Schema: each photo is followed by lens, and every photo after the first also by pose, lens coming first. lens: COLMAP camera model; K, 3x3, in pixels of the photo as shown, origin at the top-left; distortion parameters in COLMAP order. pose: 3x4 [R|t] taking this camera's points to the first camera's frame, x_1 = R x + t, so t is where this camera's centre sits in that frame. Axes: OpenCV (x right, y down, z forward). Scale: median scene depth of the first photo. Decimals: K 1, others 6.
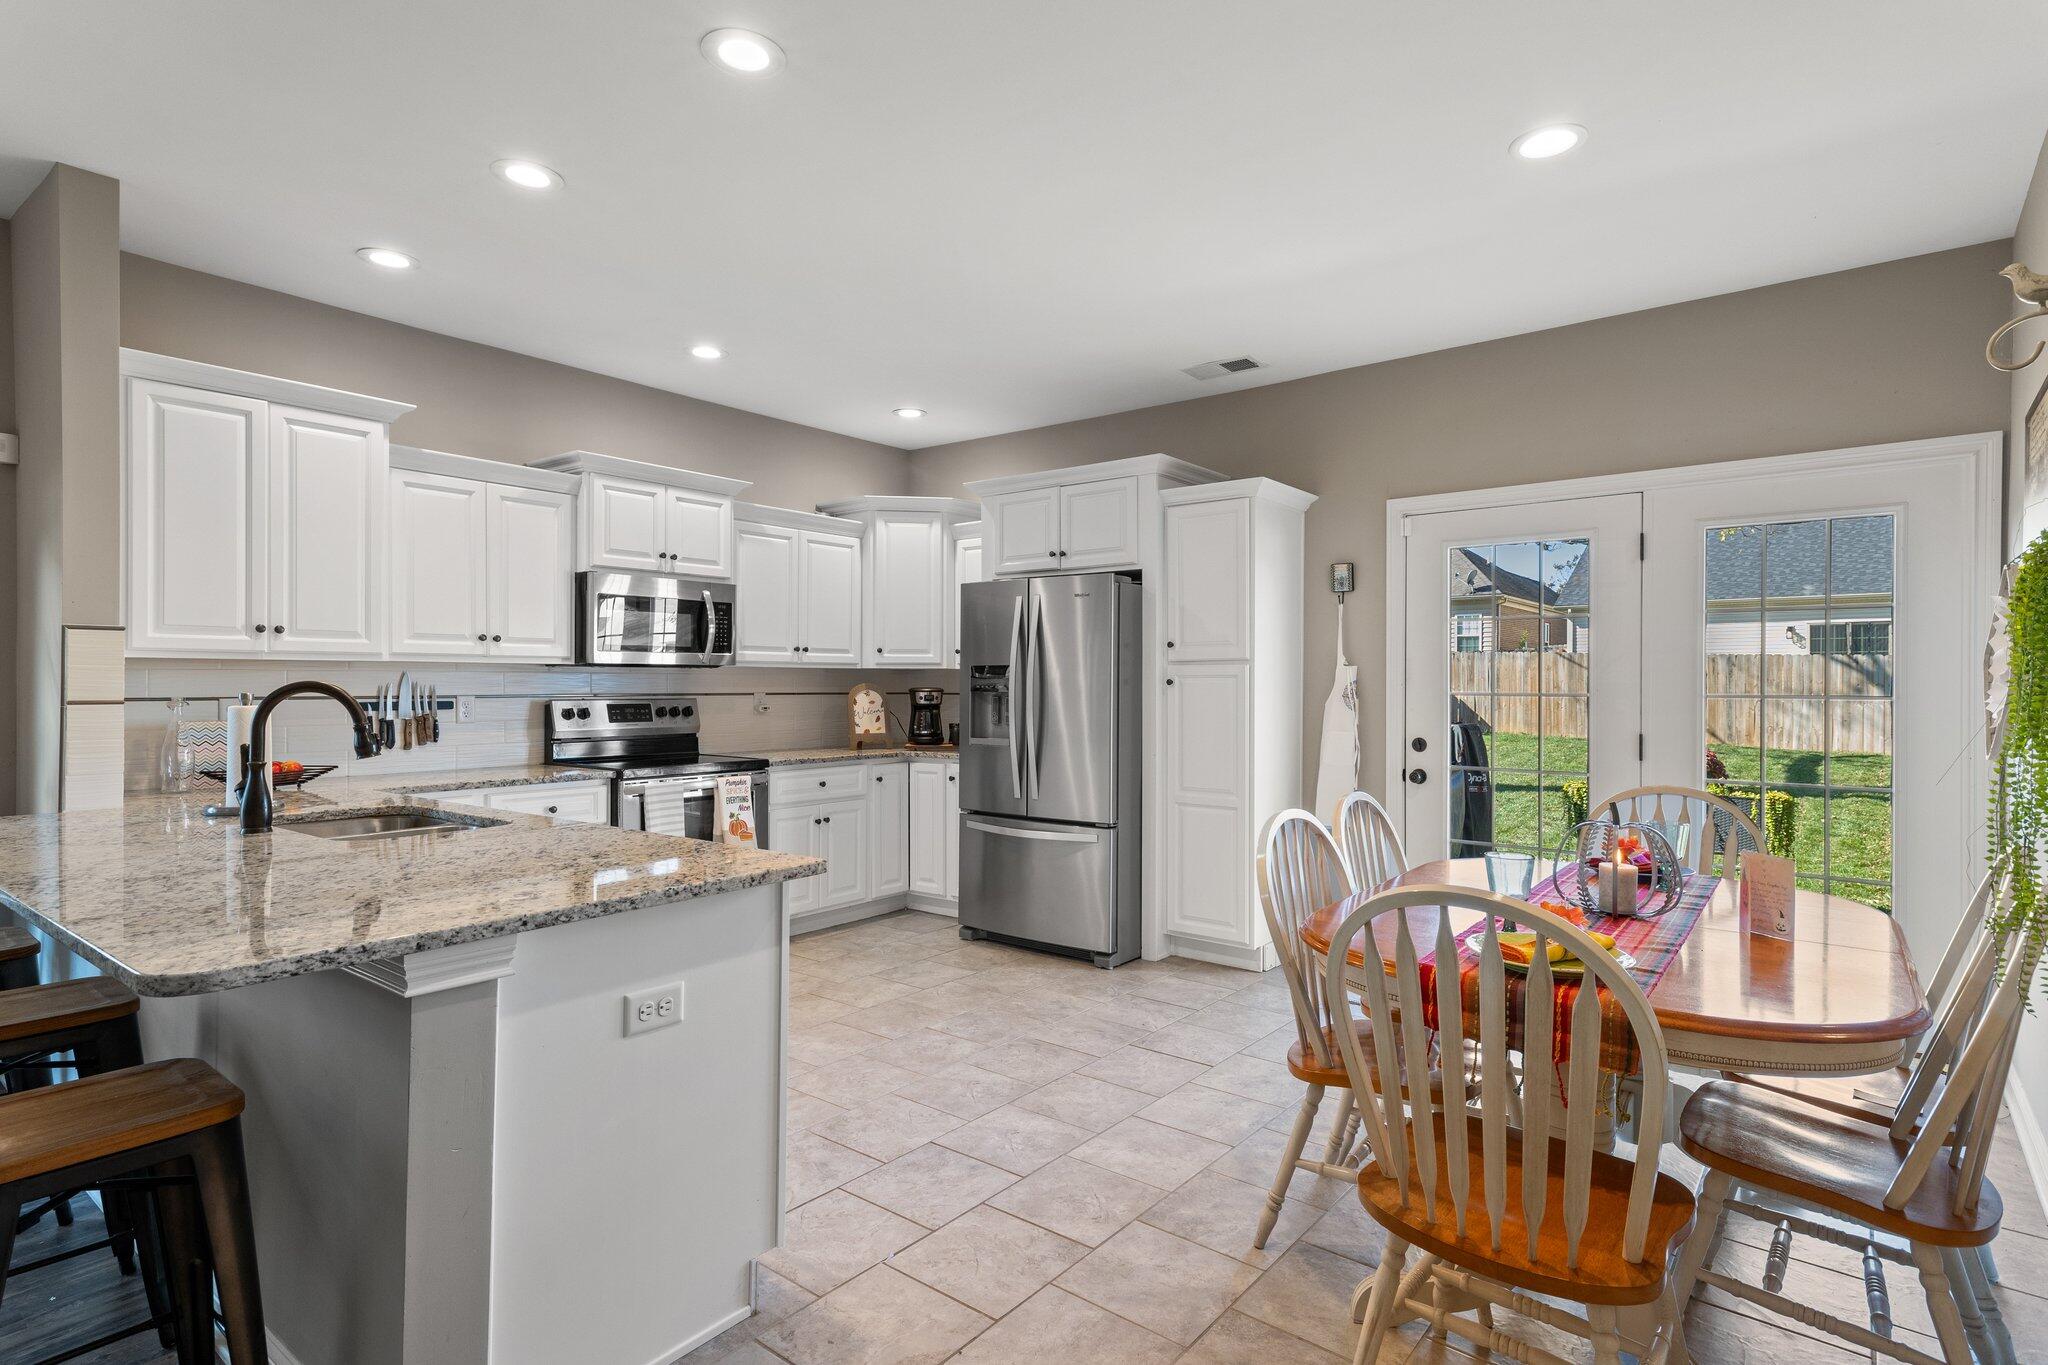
lens RADIAL K [[1030.4, 0, 1020.4], [0, 1030.4, 685.0], [0, 0, 1]] dist [0.032171, 0.000758]
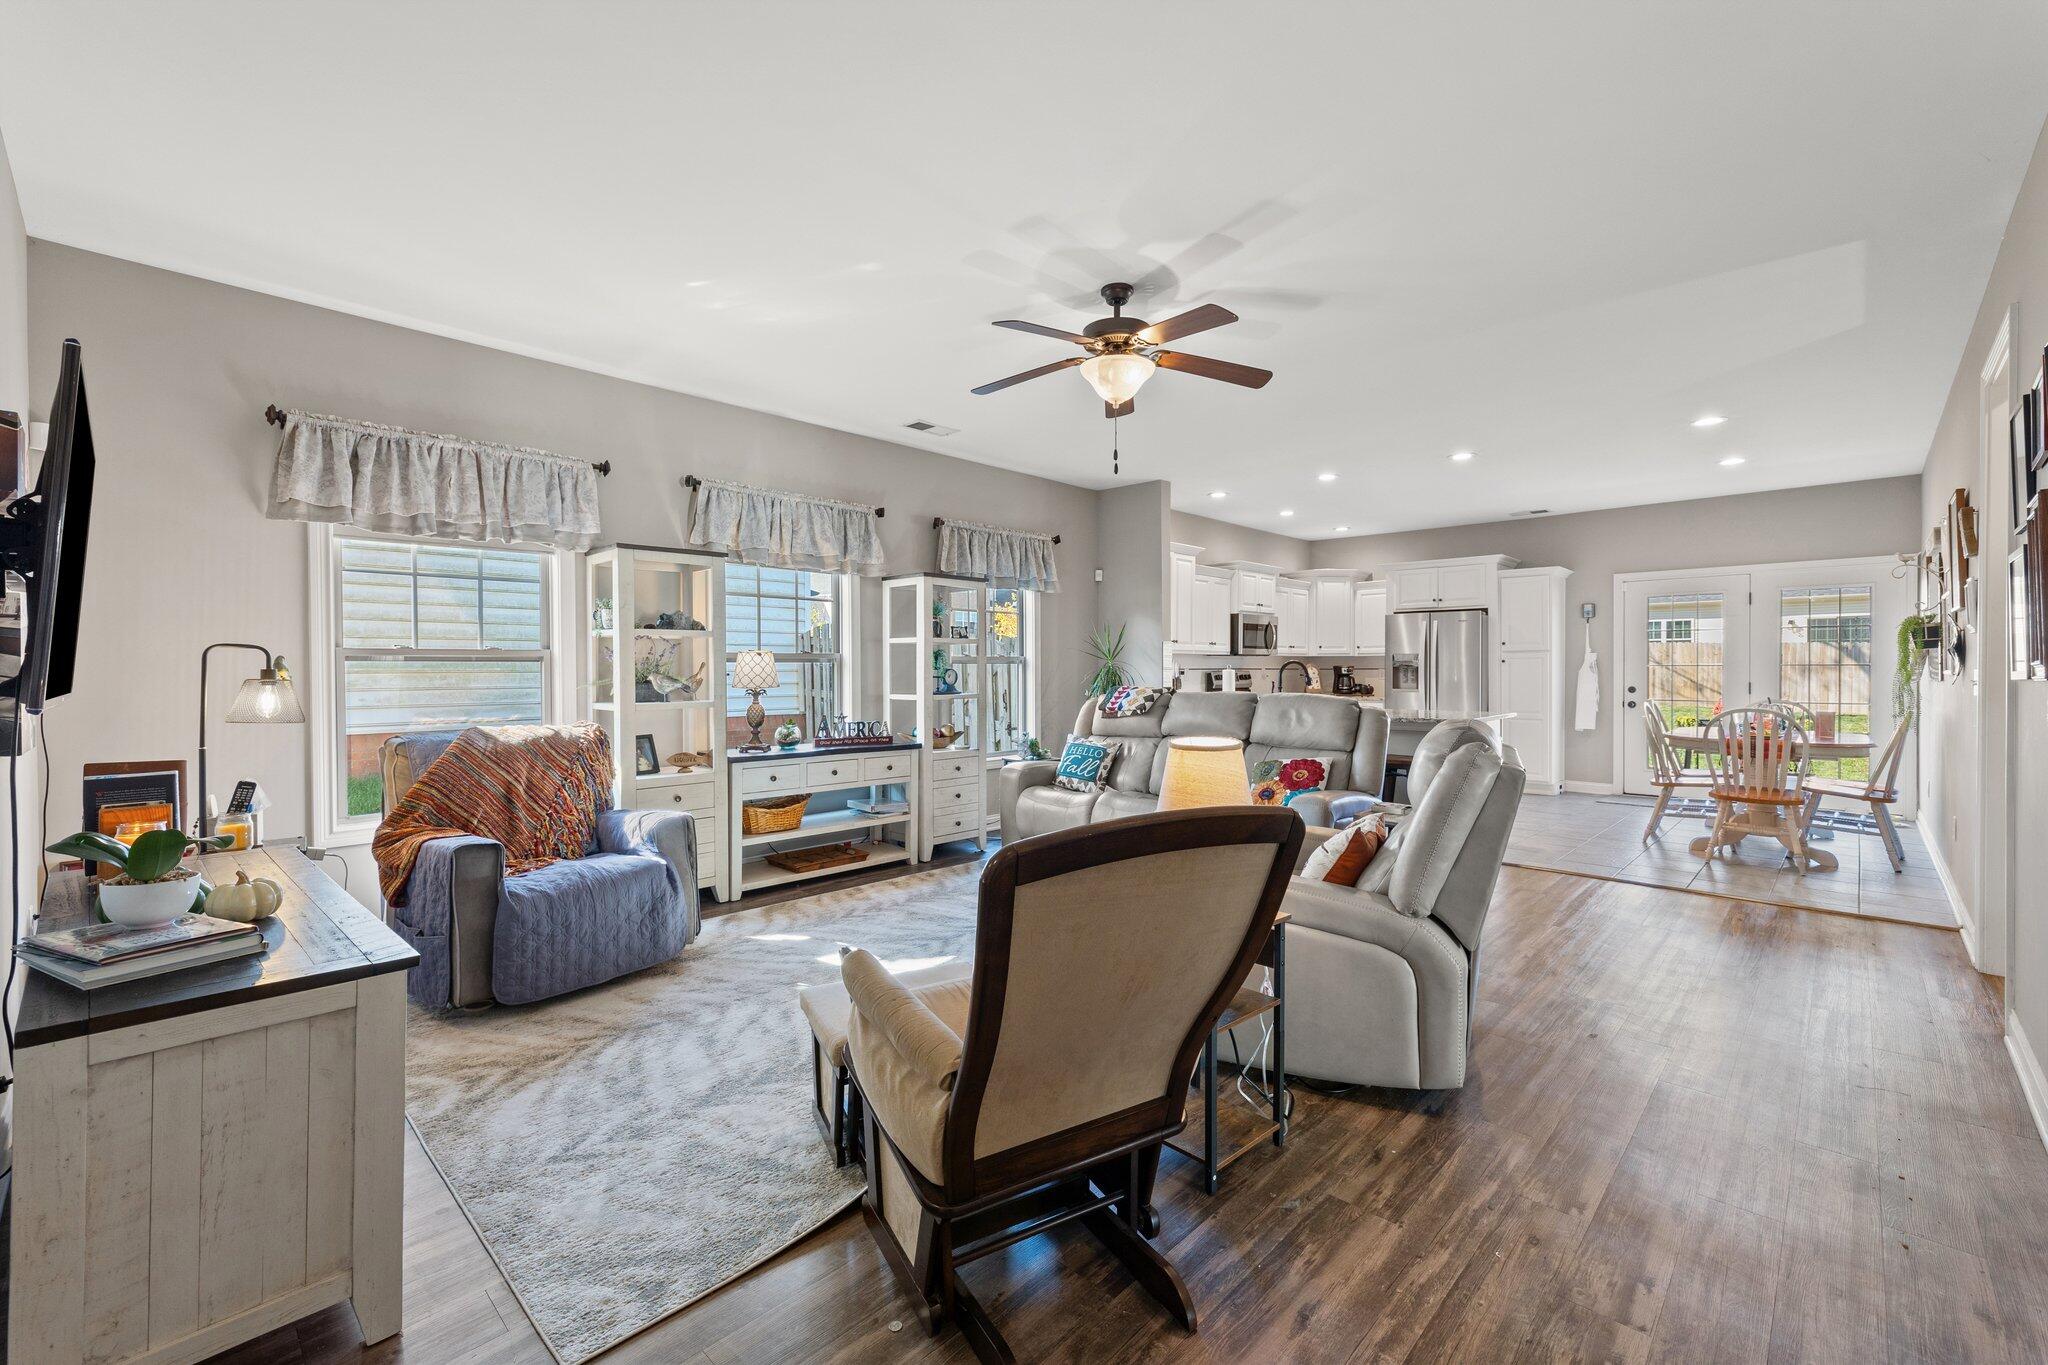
lens RADIAL K [[848.0, 0, 1025.5], [0, 848.0, 677.5], [0, 0, 1]] dist [0.007573, -0.000385]
pose [[0.995663, -0.005605, -0.092864, -0.664168], [0.006142, 0.999966, 0.005501, 0.015079], [0.092830, -0.006047, 0.995664, -0.820613]]
